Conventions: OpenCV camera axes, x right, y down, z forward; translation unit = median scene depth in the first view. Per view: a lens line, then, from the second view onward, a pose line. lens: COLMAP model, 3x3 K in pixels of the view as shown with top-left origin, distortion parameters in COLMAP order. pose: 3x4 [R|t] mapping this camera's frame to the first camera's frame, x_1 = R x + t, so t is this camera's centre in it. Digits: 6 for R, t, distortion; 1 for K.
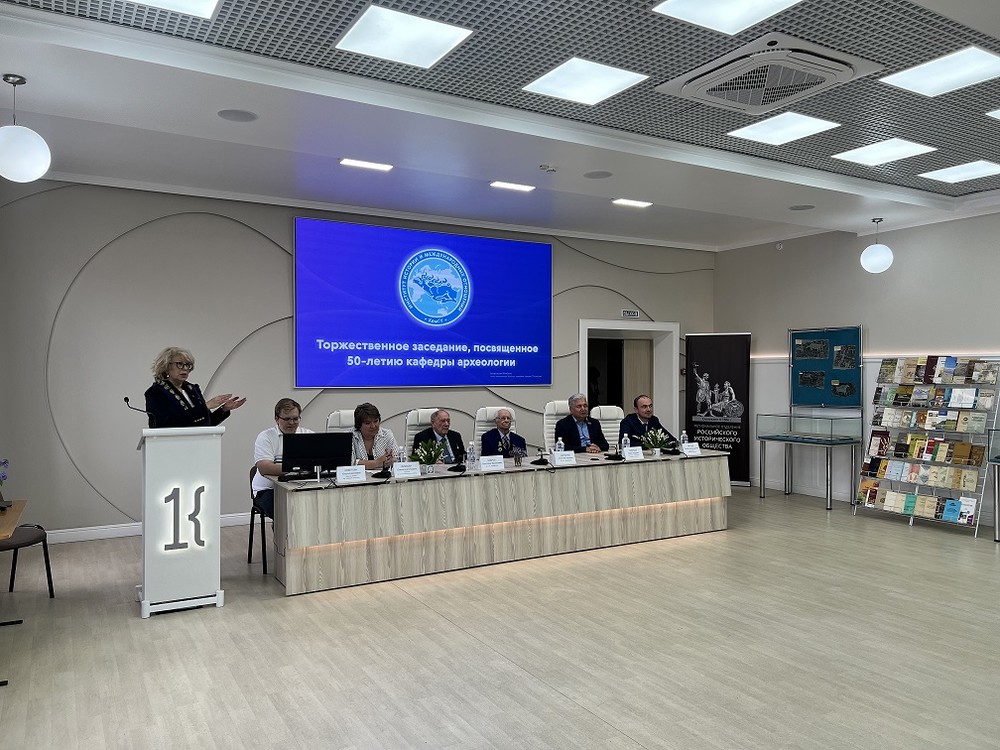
lens RADIAL K [[764.1, 0, 500.5], [0, 764.1, 377.6], [0, 0, 1]] dist [0.094961, 0.002639]
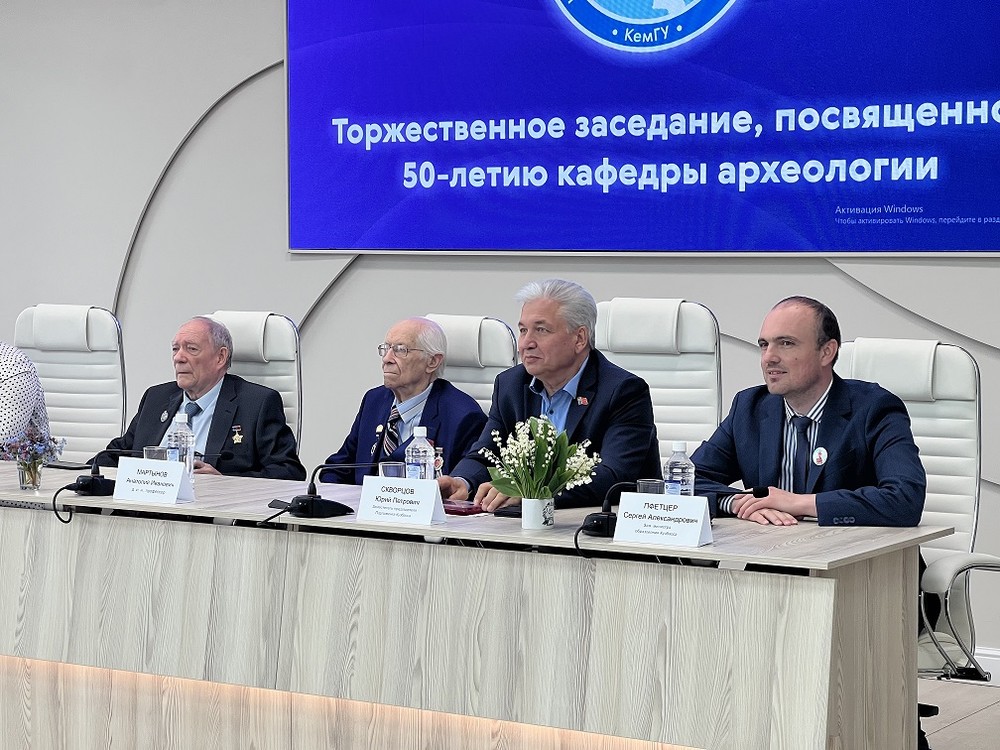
lens RADIAL K [[2269.7, 0, 501.7], [0, 2269.7, 374.4], [0, 0, 1]] dist [0.183329, 0.000000]
pose [[0.443672, 0.052750, -0.894636, 0.704631], [-0.008383, 0.998467, 0.054715, 0.010450], [0.896150, -0.016776, 0.443434, 0.553971]]
